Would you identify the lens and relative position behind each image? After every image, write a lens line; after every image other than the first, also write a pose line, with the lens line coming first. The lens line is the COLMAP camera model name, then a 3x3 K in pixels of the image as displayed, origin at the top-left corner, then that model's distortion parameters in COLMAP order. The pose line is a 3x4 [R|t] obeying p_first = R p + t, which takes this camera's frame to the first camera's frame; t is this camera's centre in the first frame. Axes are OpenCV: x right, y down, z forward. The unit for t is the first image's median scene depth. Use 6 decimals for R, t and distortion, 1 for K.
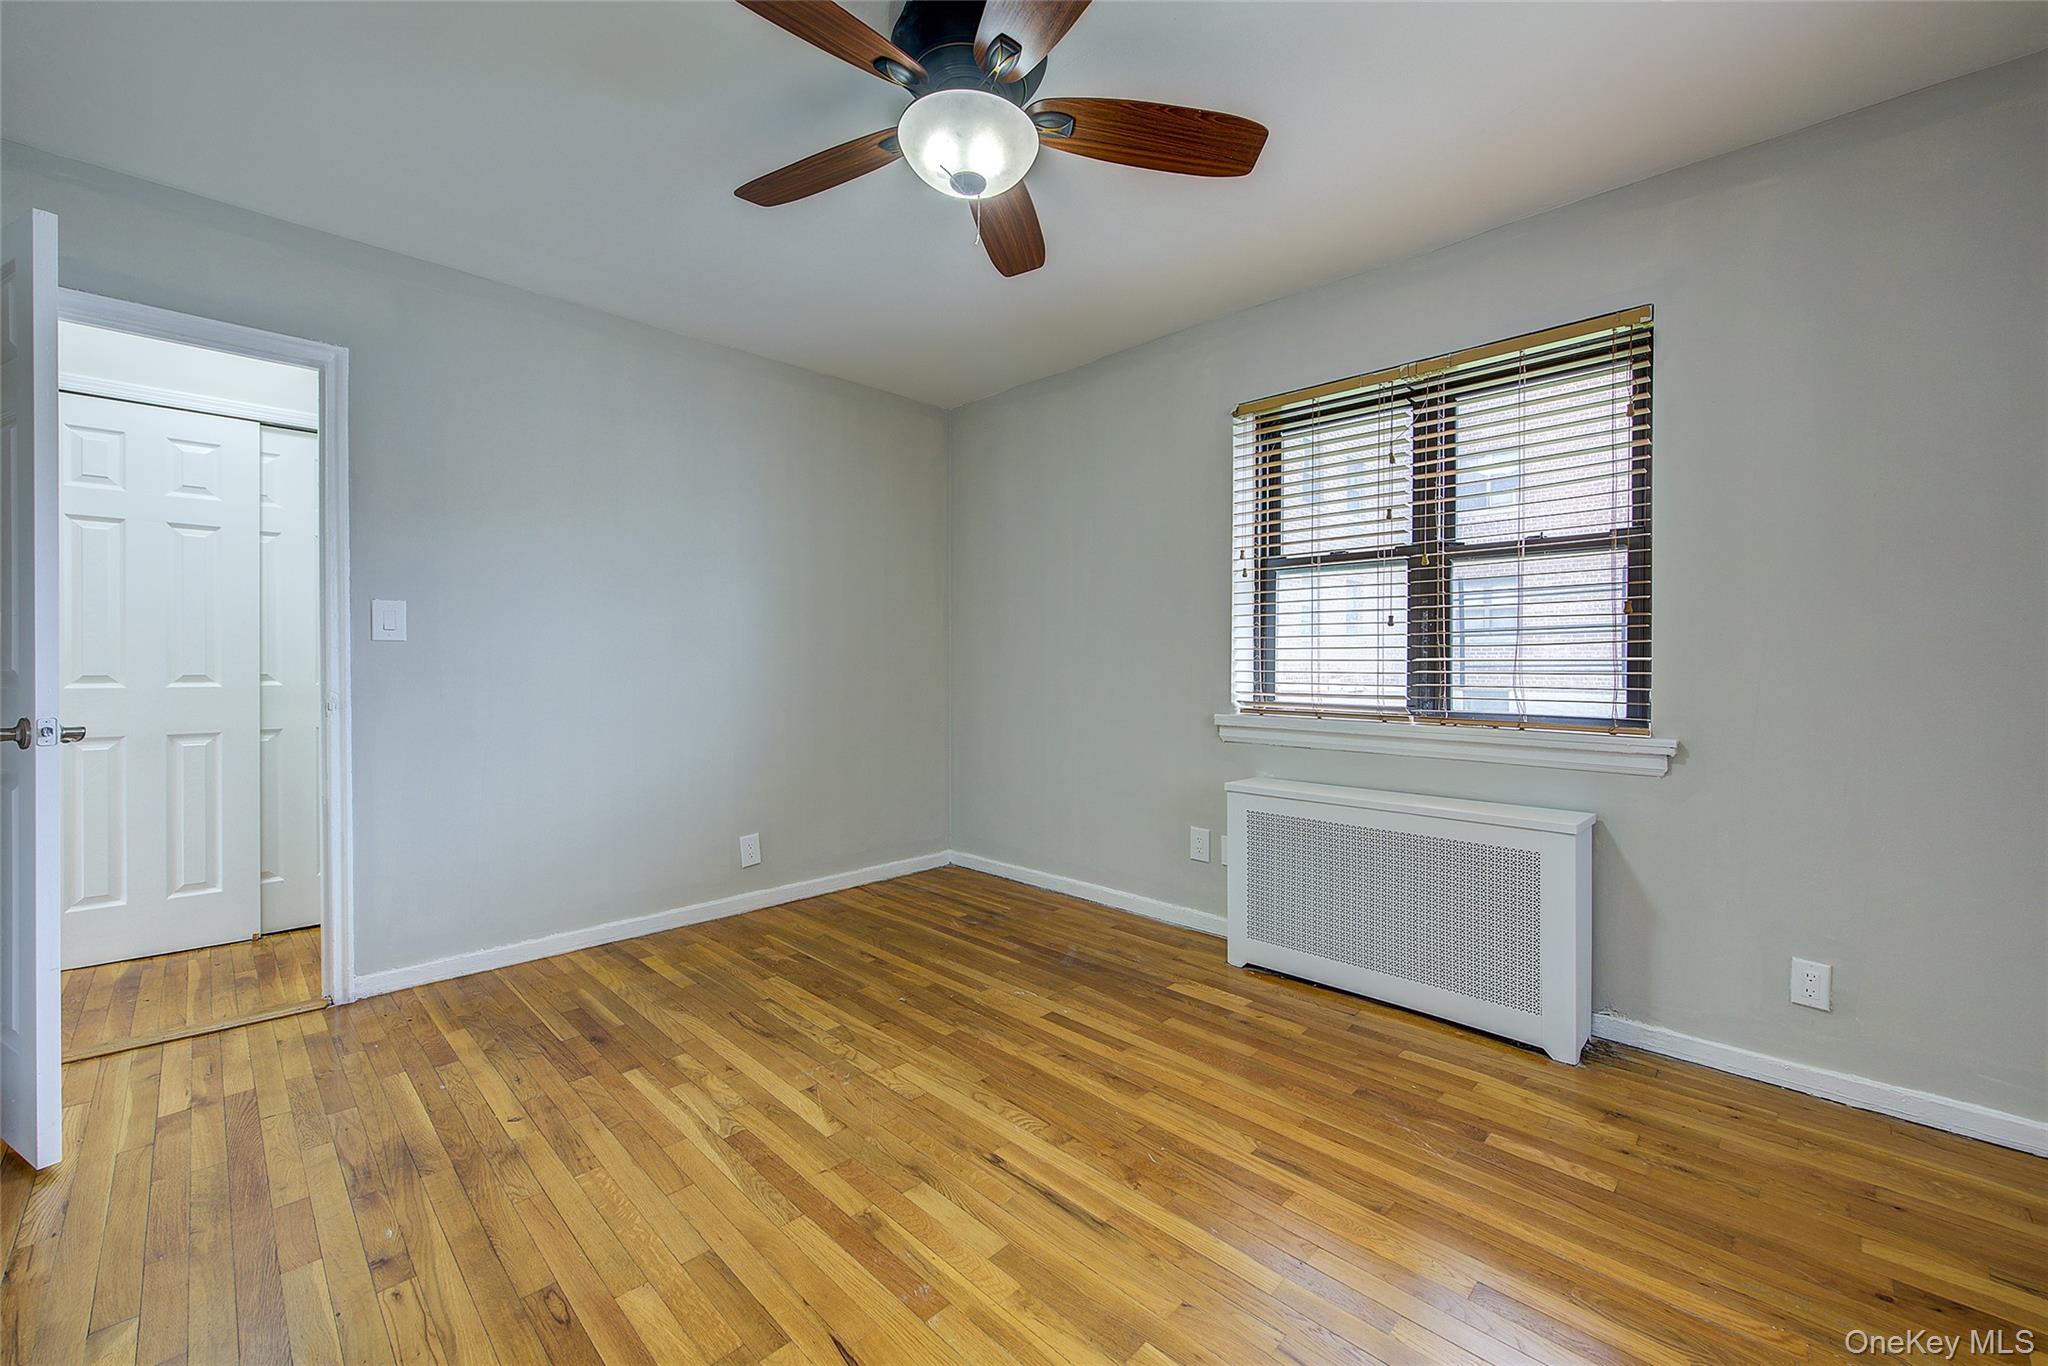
lens RADIAL K [[828.3, 0, 1029.5], [0, 828.3, 678.3], [0, 0, 1]] dist [-0.003755, -0.000099]
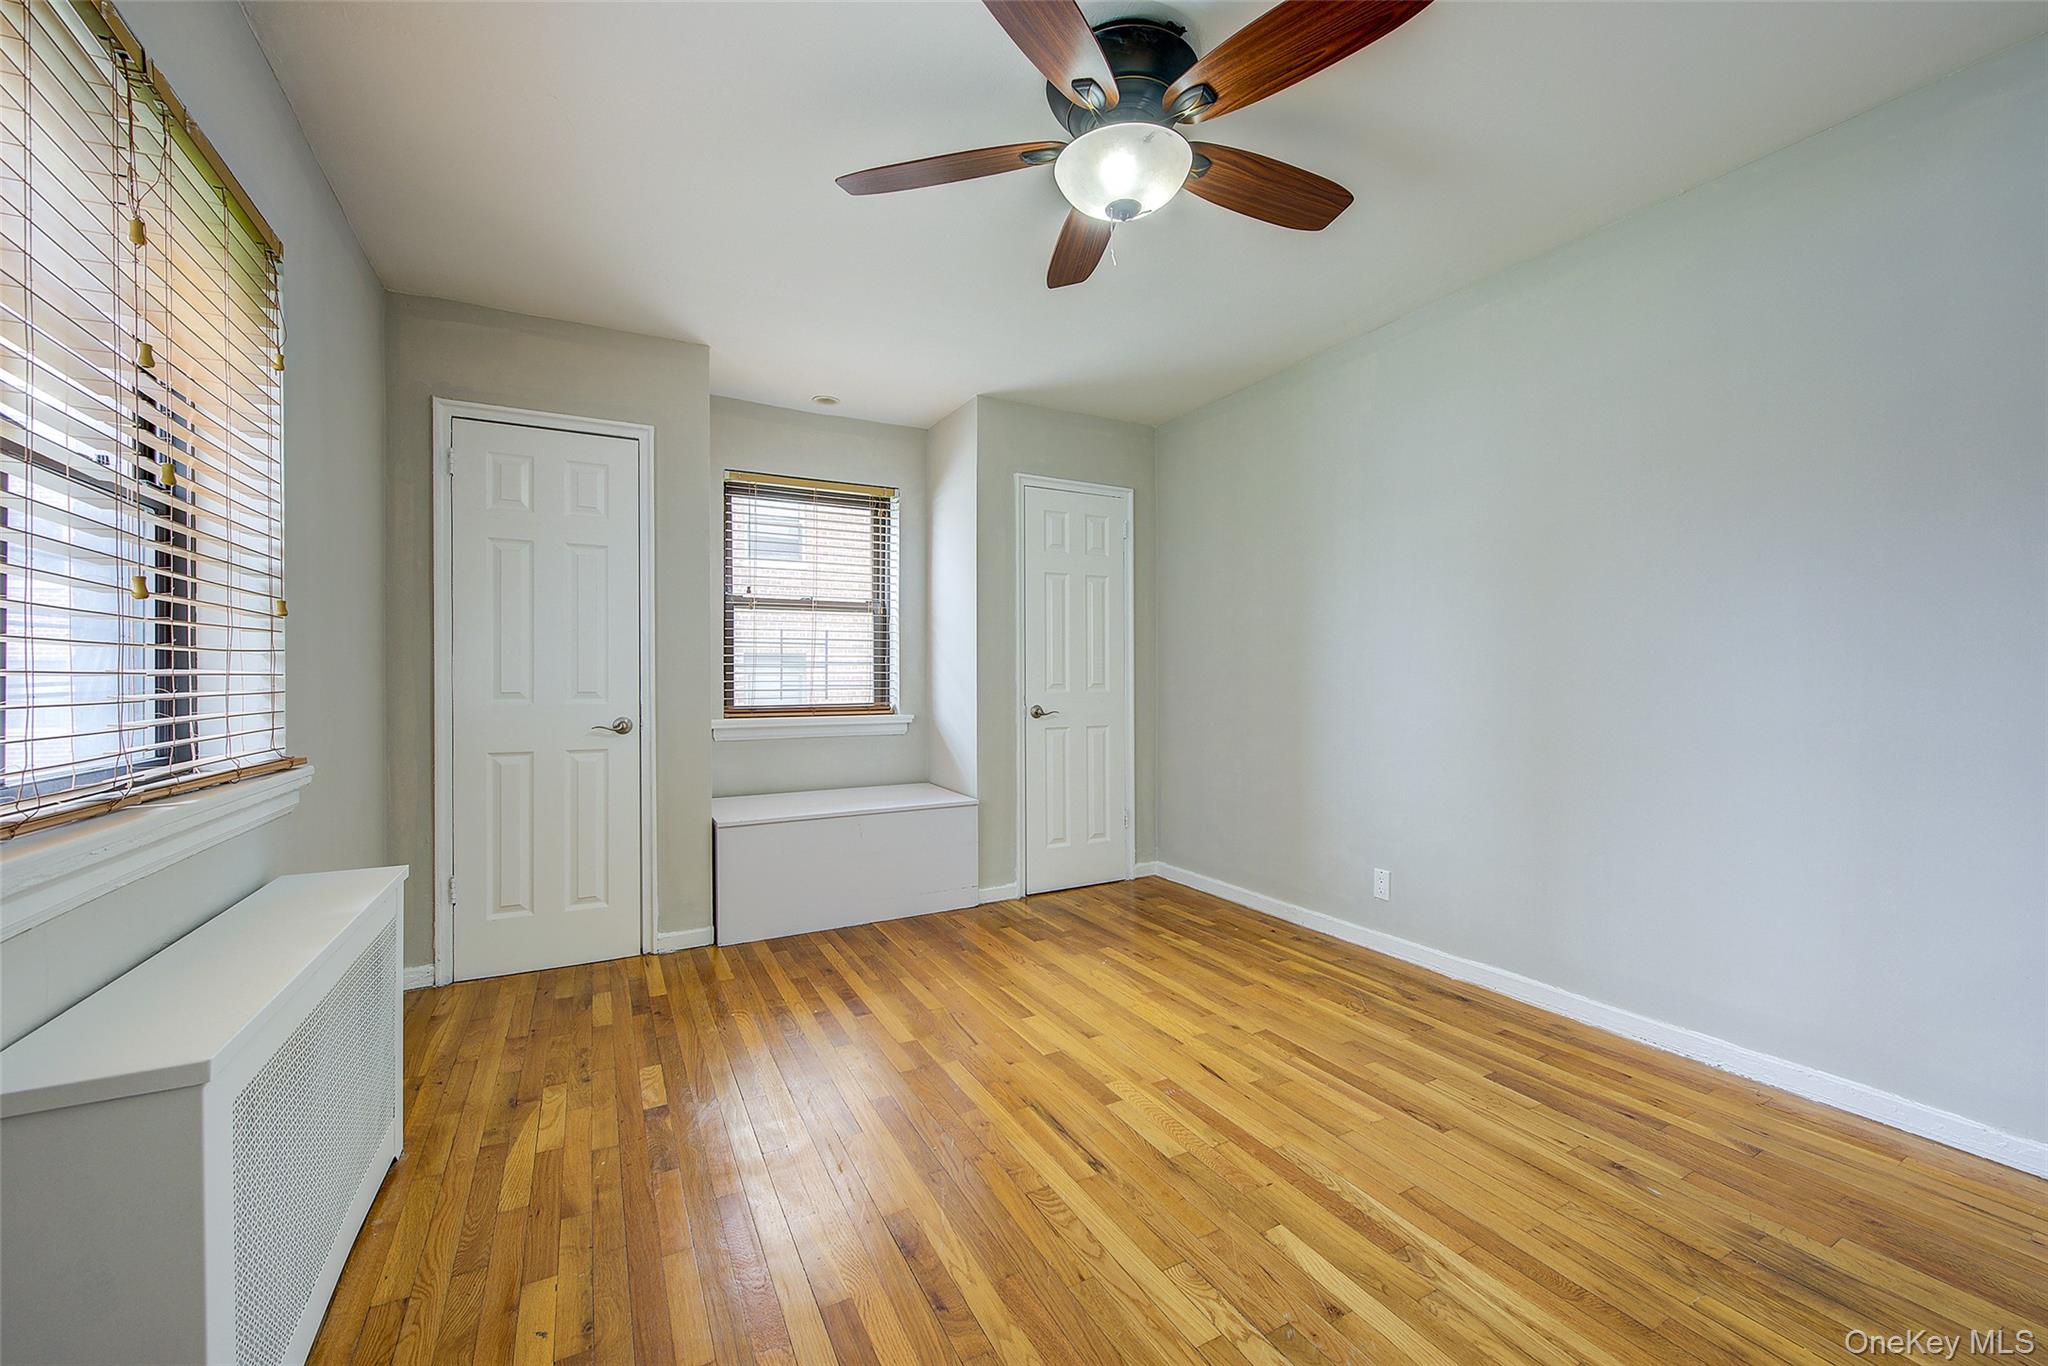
lens RADIAL K [[828.3, 0, 1026.9], [0, 828.3, 680.9], [0, 0, 1]] dist [-0.003755, -0.000099]
pose [[-0.955437, 0.000579, 0.295195, -0.269934], [0.007893, 0.999691, 0.023588, -0.039385], [-0.295090, 0.024867, -0.955146, 2.063764]]
